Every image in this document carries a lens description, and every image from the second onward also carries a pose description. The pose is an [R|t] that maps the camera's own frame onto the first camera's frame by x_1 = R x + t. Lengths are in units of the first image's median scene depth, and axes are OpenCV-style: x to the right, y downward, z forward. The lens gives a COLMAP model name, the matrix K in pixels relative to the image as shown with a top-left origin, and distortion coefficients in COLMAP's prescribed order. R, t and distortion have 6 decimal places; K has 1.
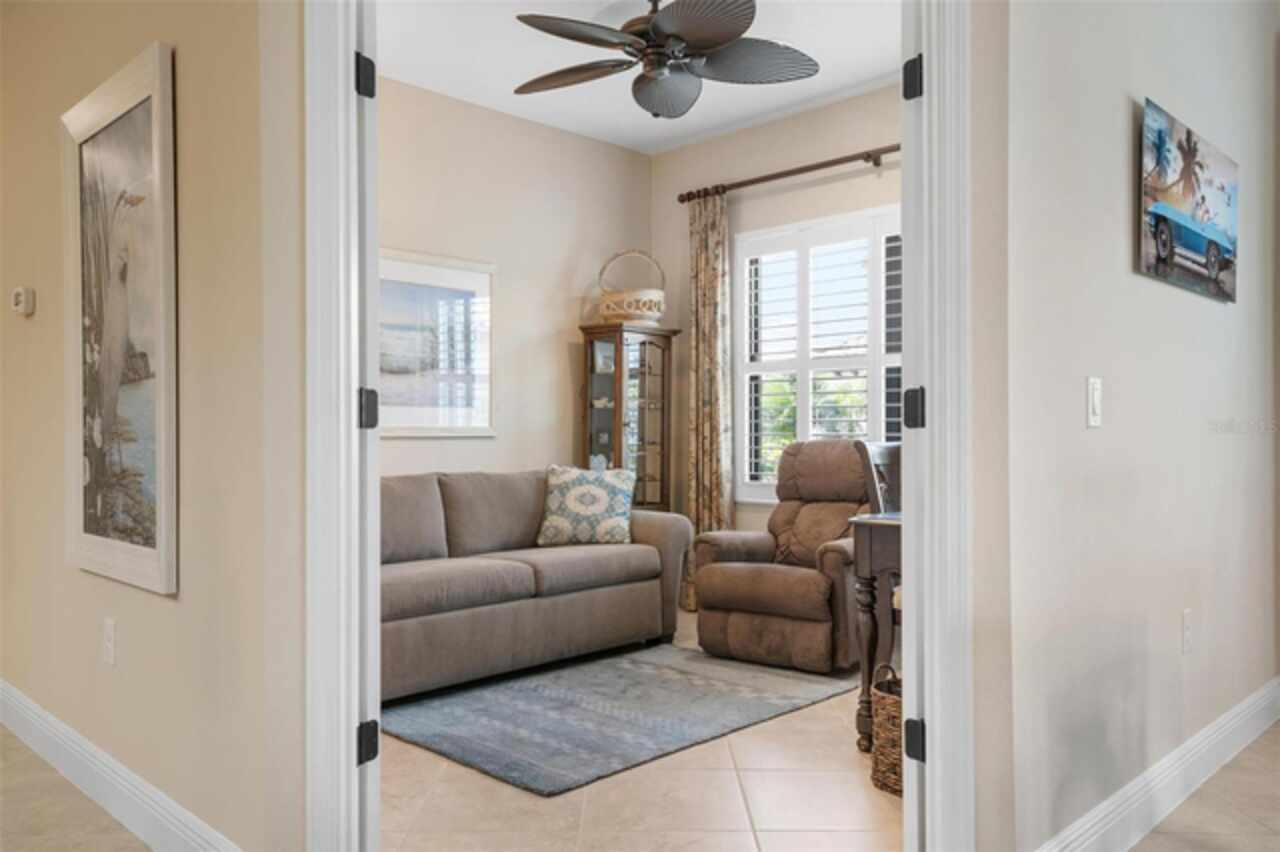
lens RADIAL K [[964.8, 0, 640.0], [0, 964.8, 426.0], [0, 0, 1]] dist [0.005694, 0.002695]
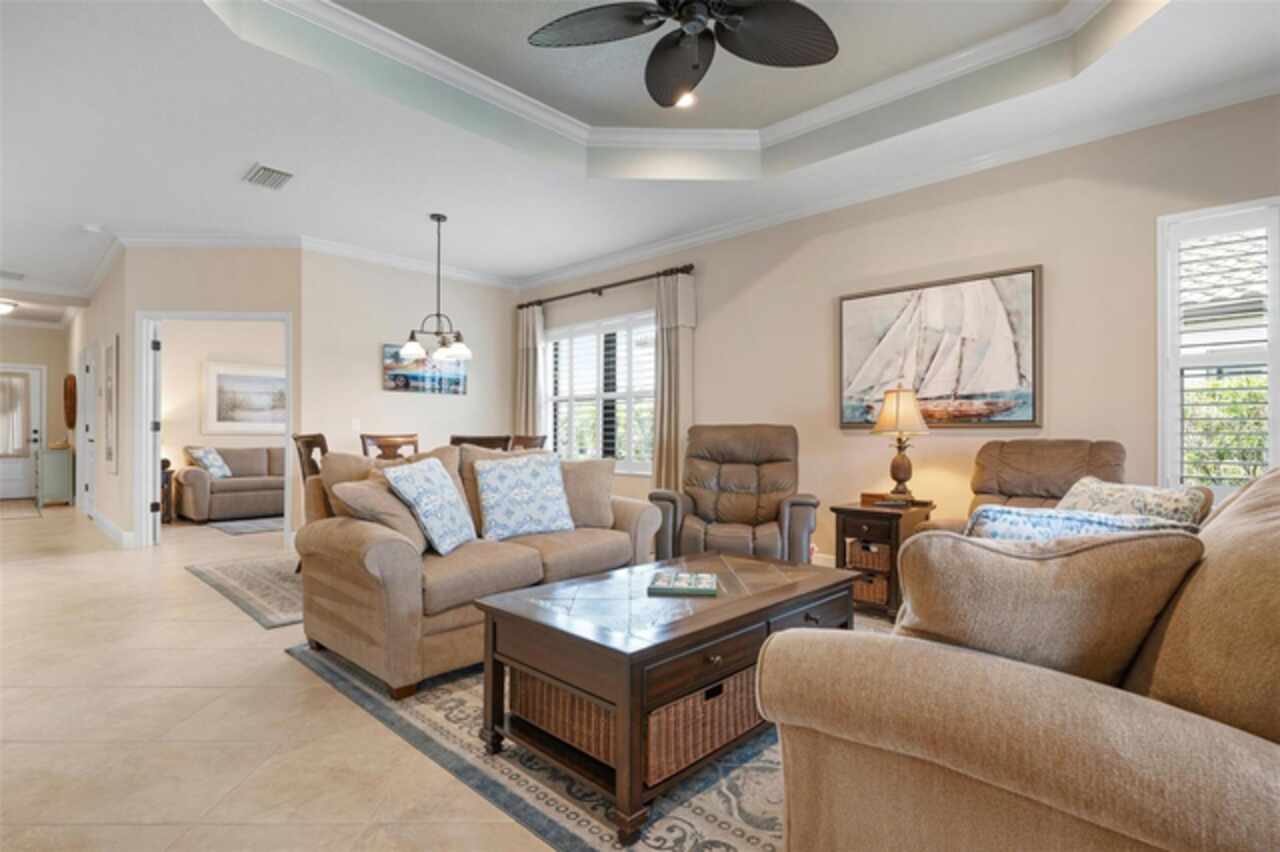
lens RADIAL K [[629.5, 0, 638.6], [0, 629.5, 415.5], [0, 0, 1]] dist [-0.031778, 0.000195]
pose [[0.999859, 0.005487, 0.015888, 0.754644], [-0.005194, 0.999817, -0.018398, -0.013512], [-0.015986, 0.018313, 0.999705, -0.735497]]
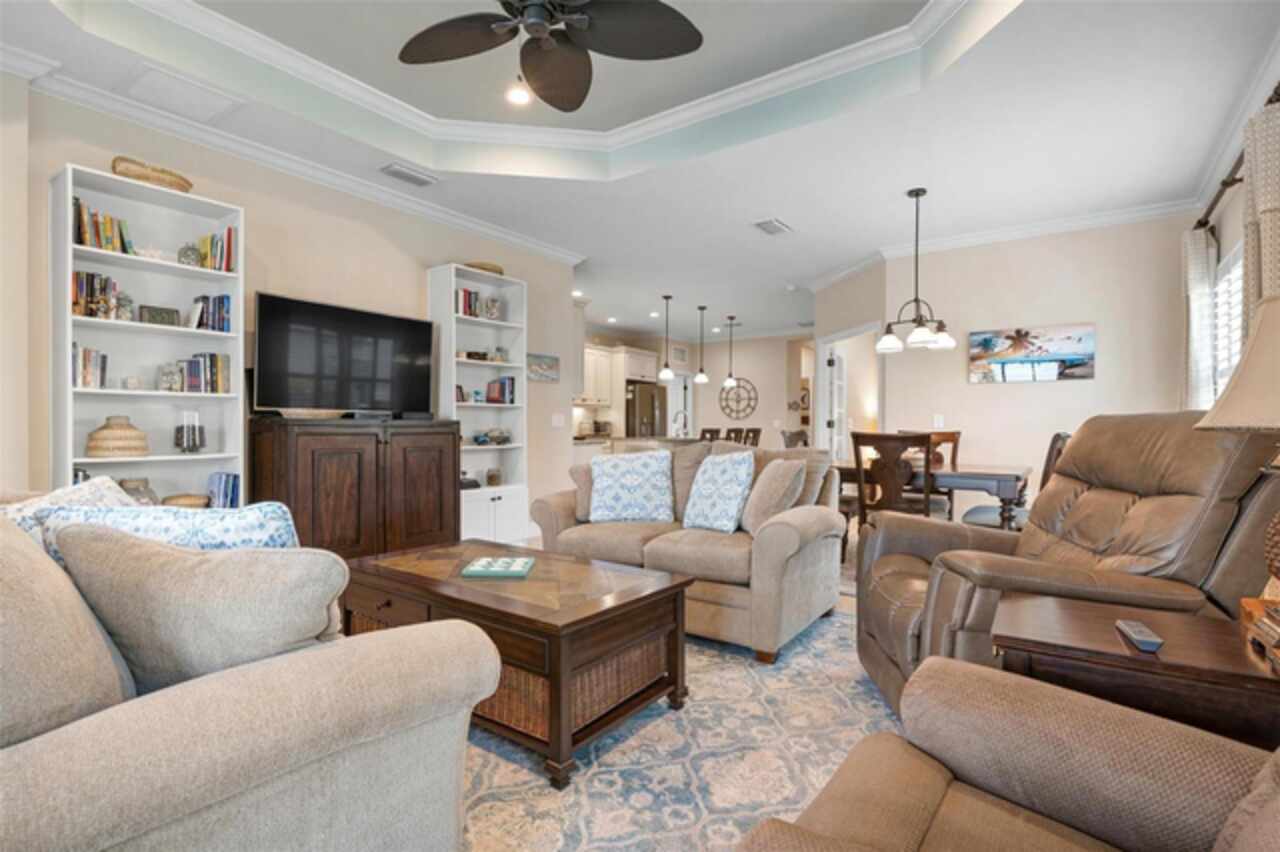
lens RADIAL K [[614.0, 0, 640.0], [0, 614.0, 426.0], [0, 0, 1]] dist [0.000341, -0.000074]
pose [[0.147292, 0.001311, -0.989092, 1.298277], [0.007996, 0.999965, 0.002516, -0.012039], [0.989061, -0.008279, 0.147276, -0.250804]]
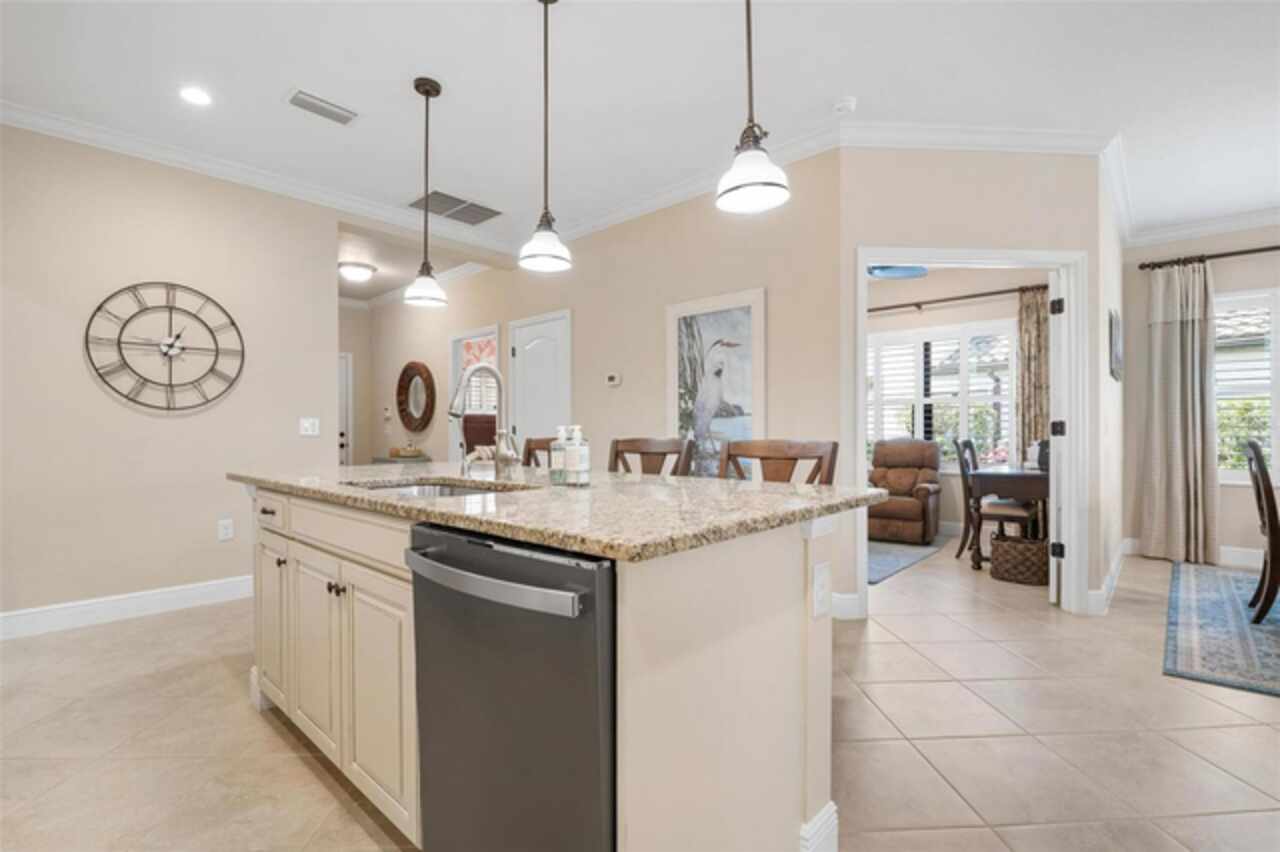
lens RADIAL K [[588.4, 0, 640.0], [0, 588.4, 426.0], [0, 0, 1]] dist [-0.000425, -0.000099]
pose [[0.999432, 0.000449, 0.033688, -0.421985], [-0.000358, 0.999996, -0.002710, -0.008775], [-0.033689, 0.002696, 0.999429, -0.275547]]
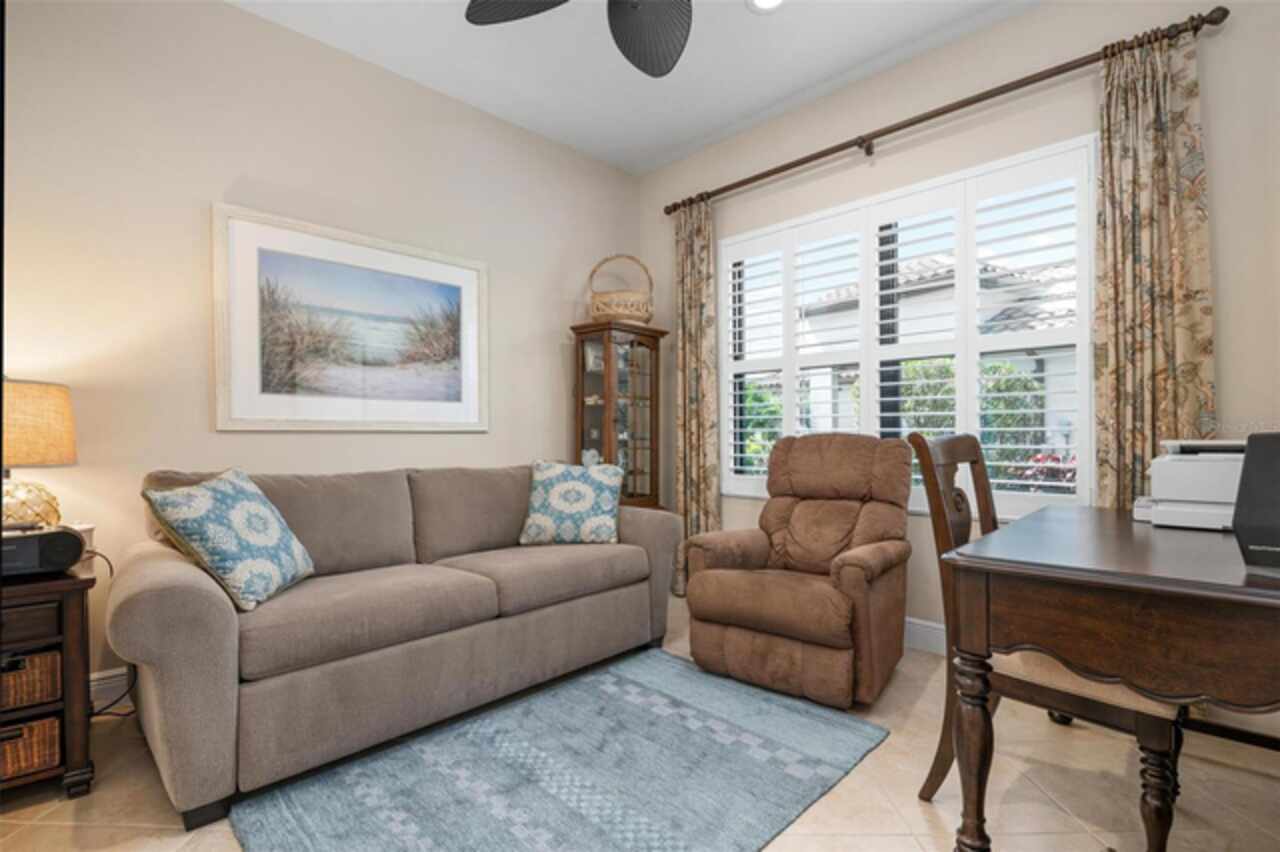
lens RADIAL K [[609.8, 0, 607.0], [0, 609.8, 417.1], [0, 0, 1]] dist [-0.000022, -0.000093]
pose [[0.998454, -0.006001, -0.055257, 0.013682], [0.004644, 0.999685, -0.024650, 0.012150], [0.055388, 0.024355, 0.998168, 0.384467]]
